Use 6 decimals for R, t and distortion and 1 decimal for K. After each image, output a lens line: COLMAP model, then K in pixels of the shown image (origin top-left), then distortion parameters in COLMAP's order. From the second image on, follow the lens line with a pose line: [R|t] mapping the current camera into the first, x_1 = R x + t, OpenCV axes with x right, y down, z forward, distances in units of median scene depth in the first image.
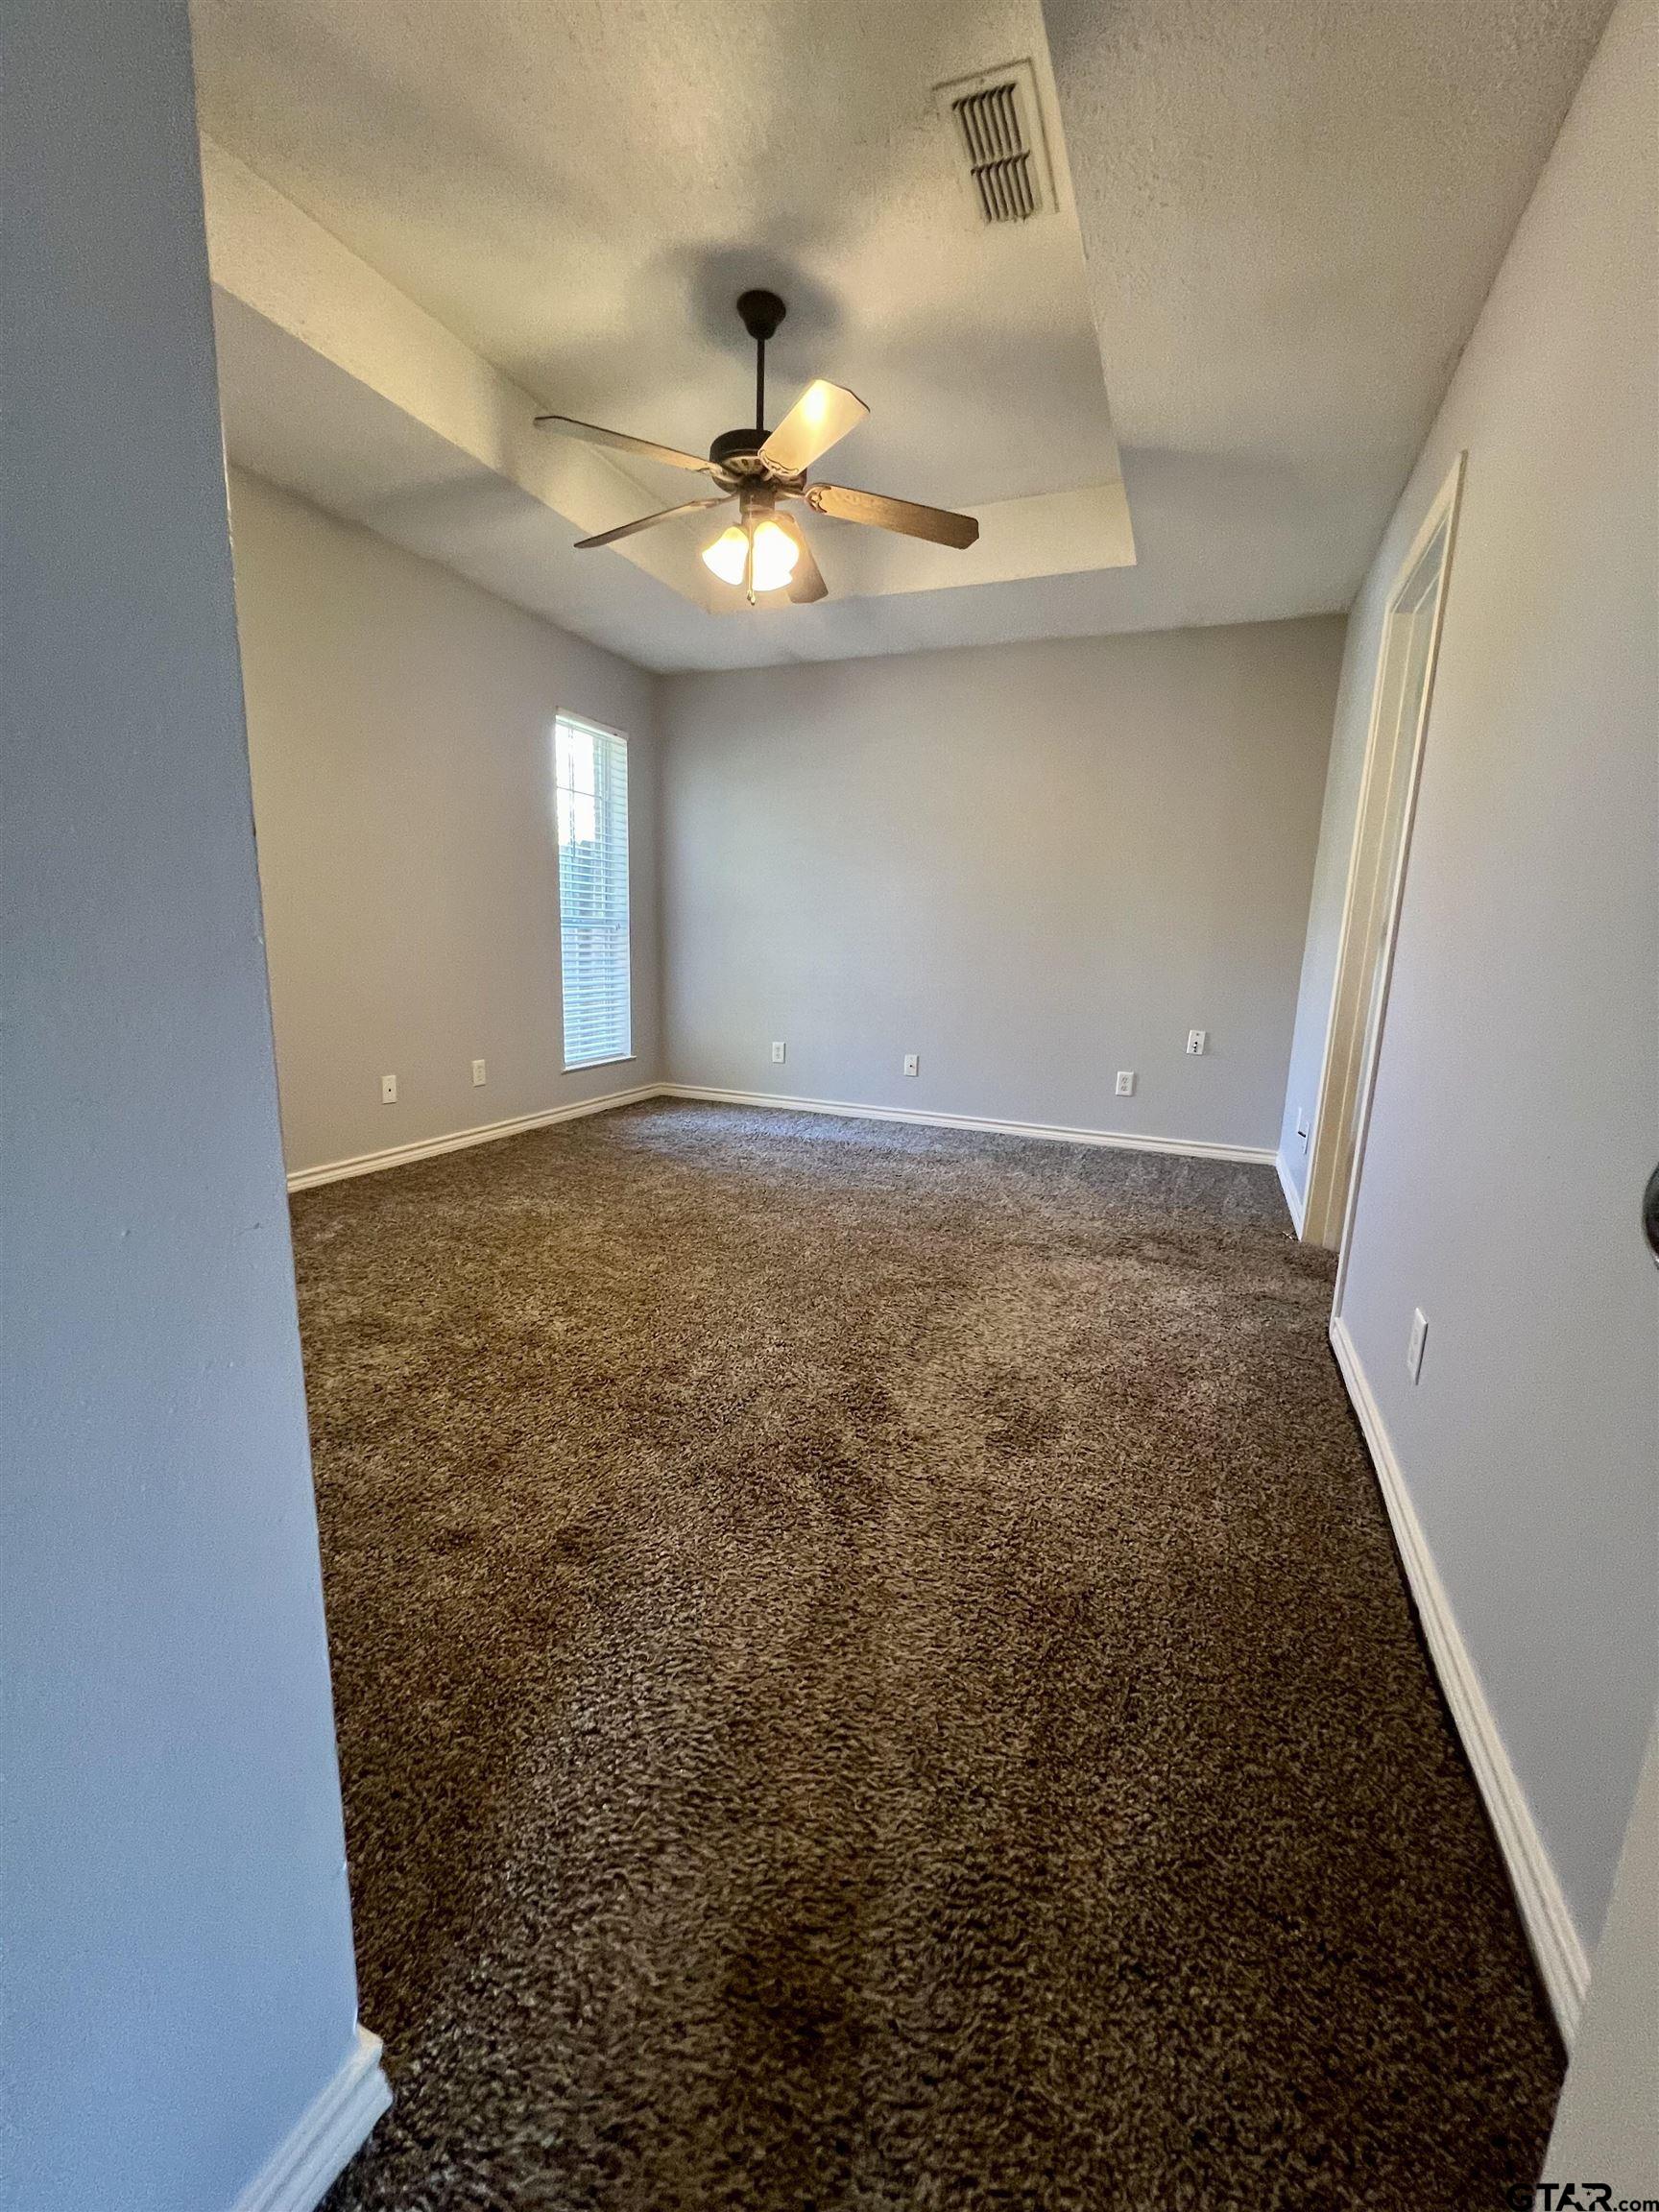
lens RADIAL K [[885.1, 0, 835.1], [0, 885.1, 1106.4], [0, 0, 1]] dist [-0.000692, 0.001184]
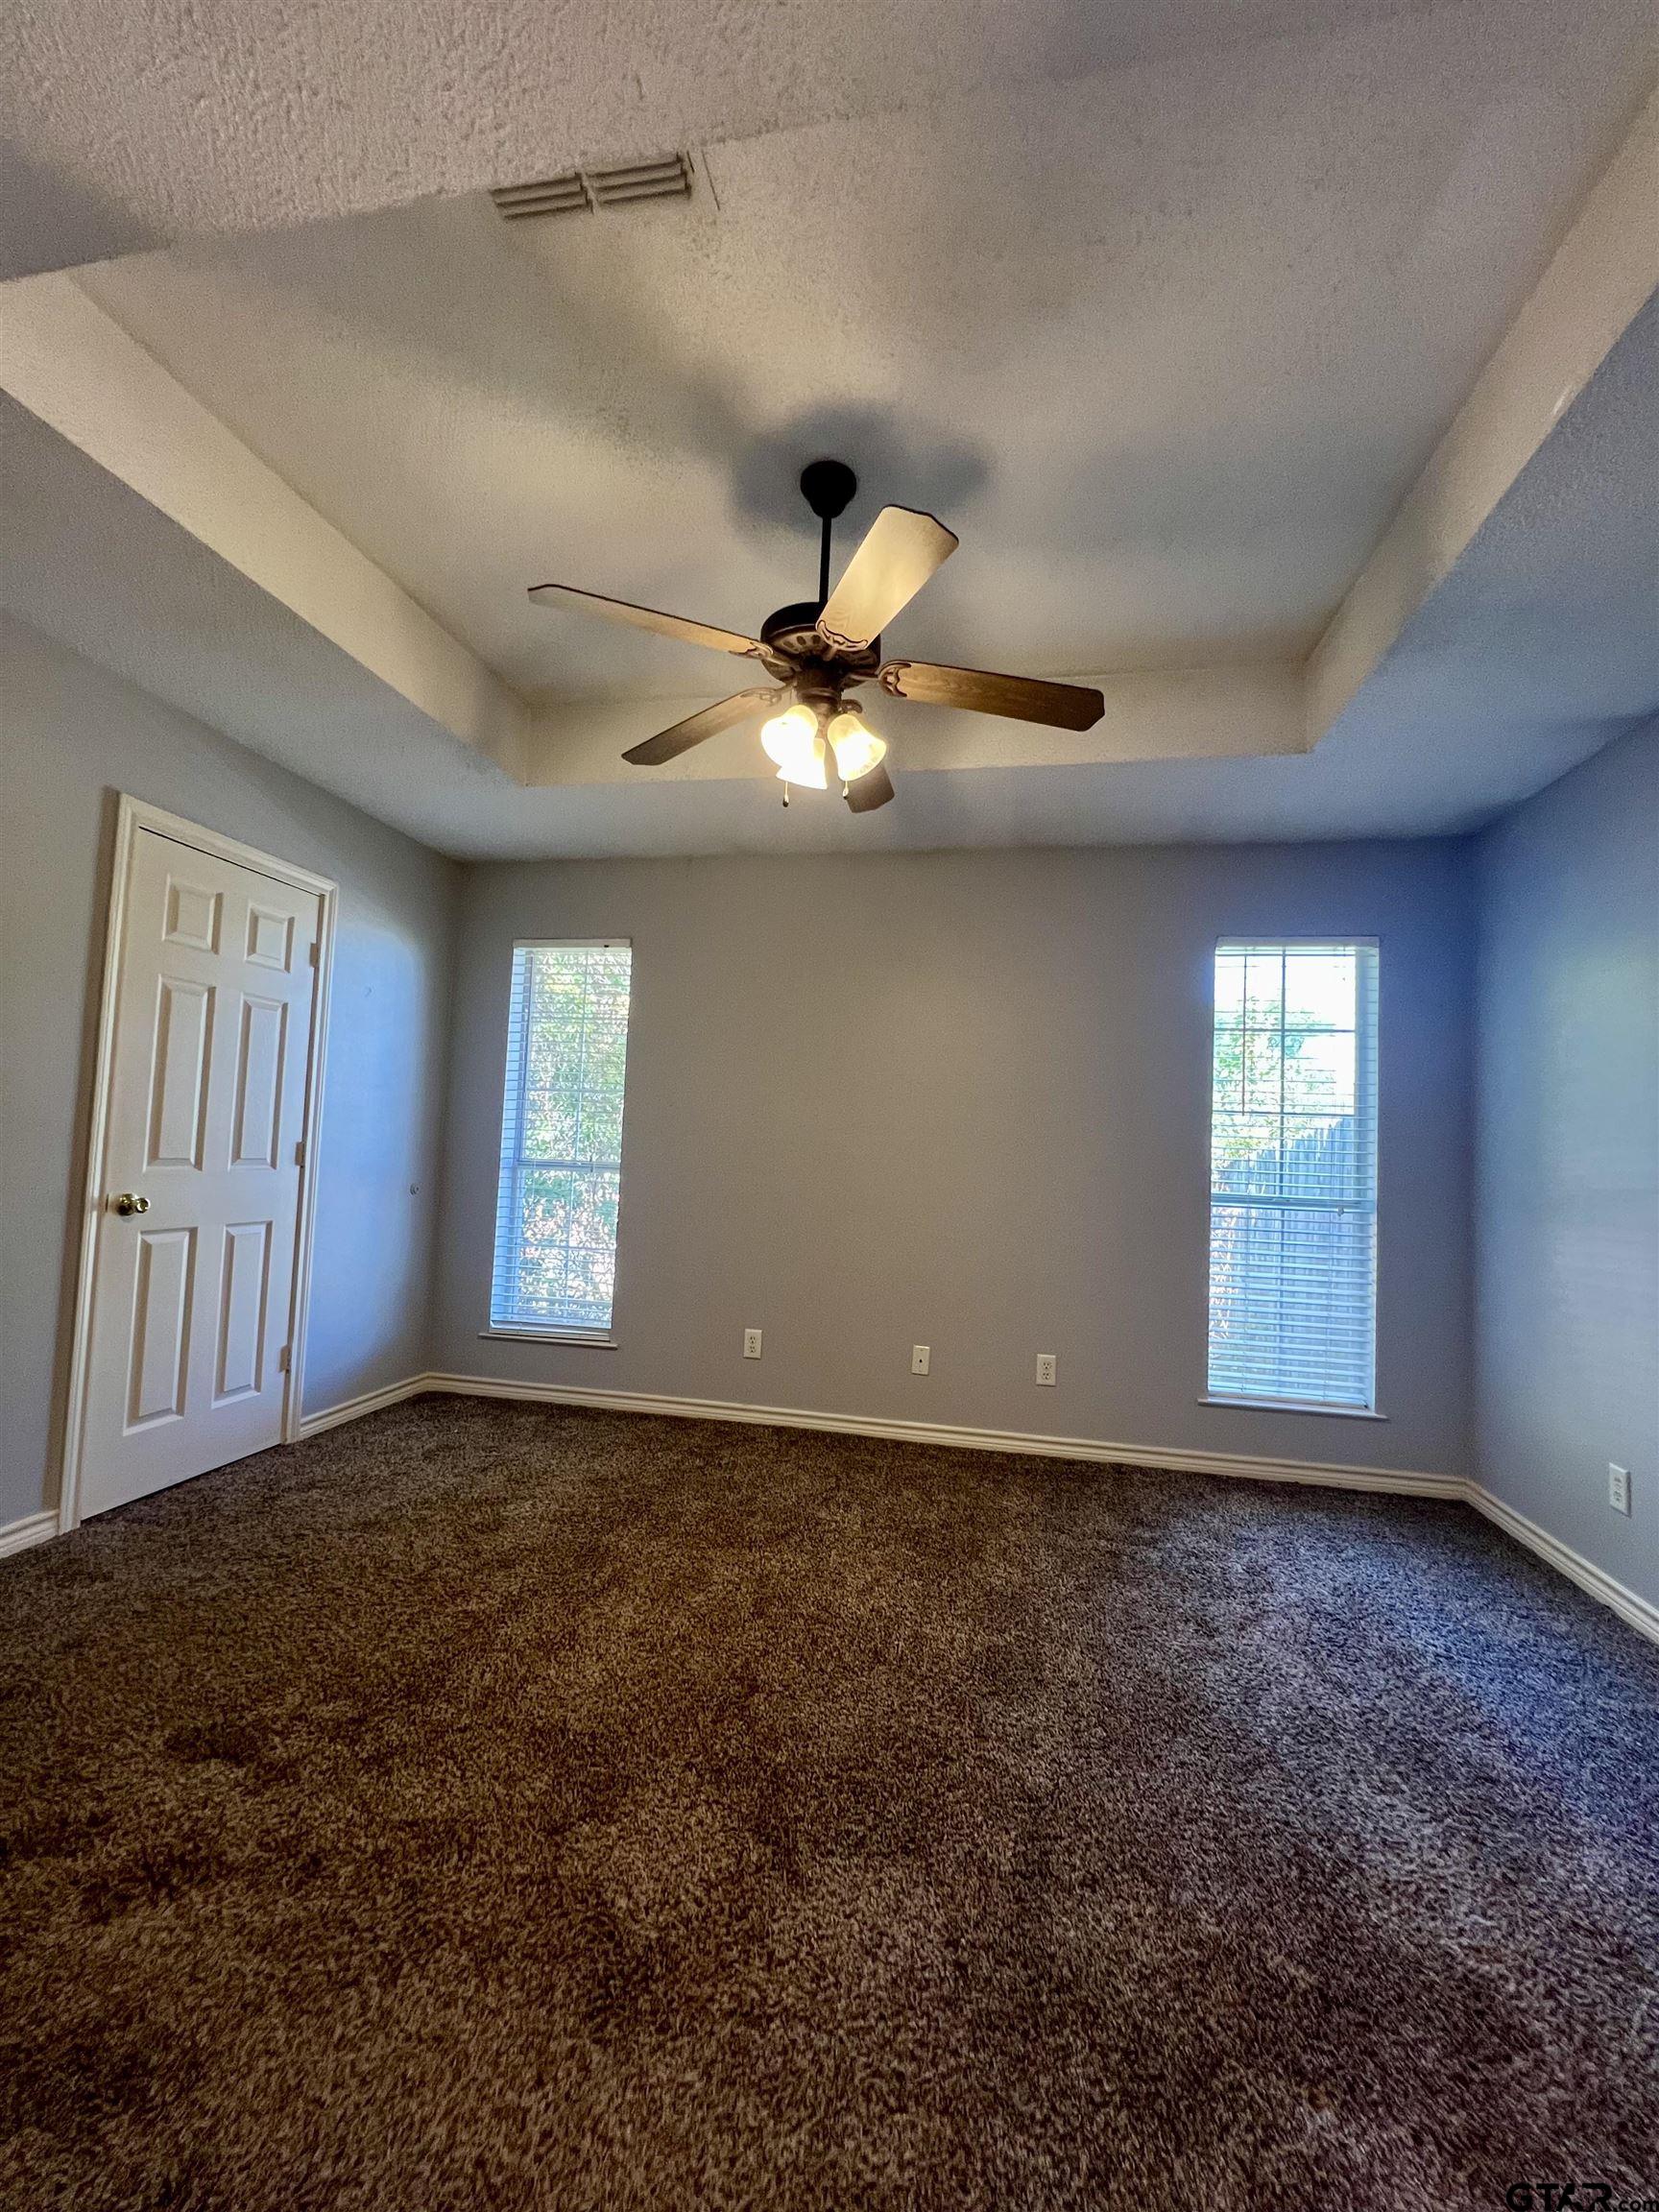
lens RADIAL K [[888.0, 0, 834.4], [0, 888.0, 1106.8], [0, 0, 1]] dist [-0.001974, 0.001004]
pose [[0.193509, -0.074043, -0.978301, 0.581205], [-0.220618, 0.968326, -0.116926, -0.193696], [0.955972, 0.238457, 0.171044, 0.835015]]
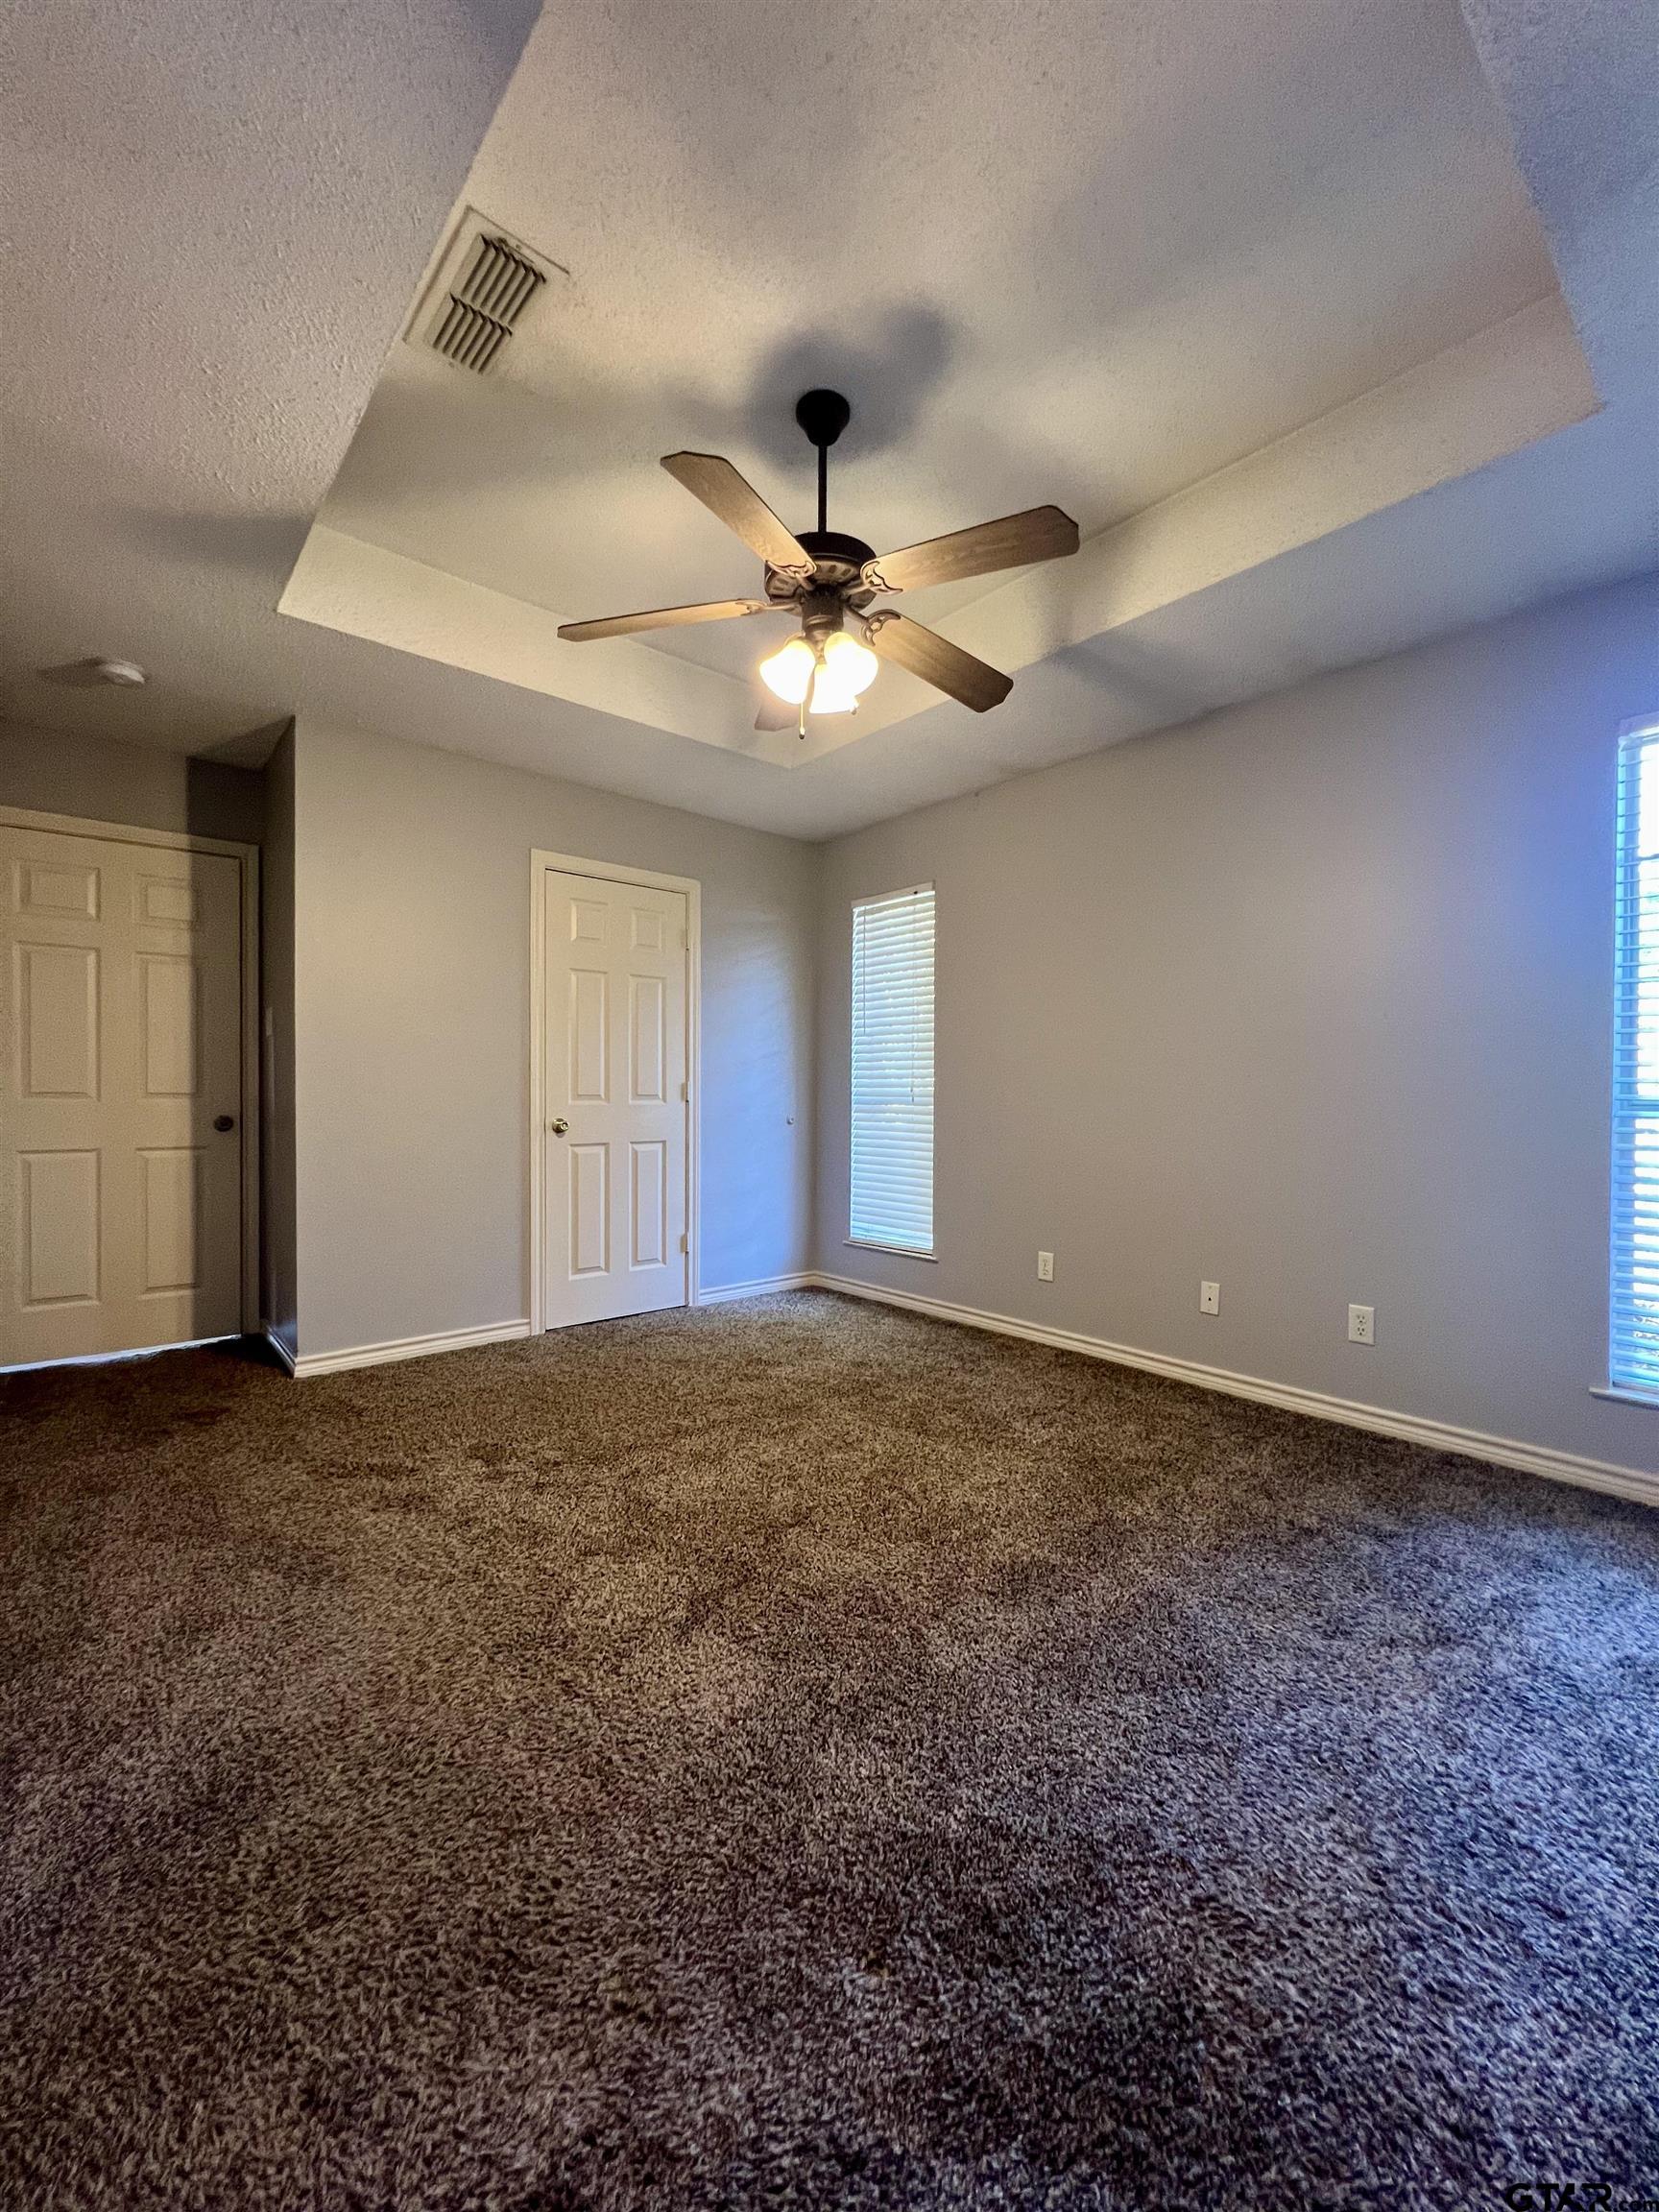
lens RADIAL K [[885.1, 0, 835.1], [0, 885.1, 1106.4], [0, 0, 1]] dist [-0.000692, 0.001184]
pose [[-0.449870, -0.020141, -0.892867, 0.563394], [-0.186622, 0.979795, 0.071927, -0.248320], [0.873378, 0.198986, -0.444539, 1.279426]]
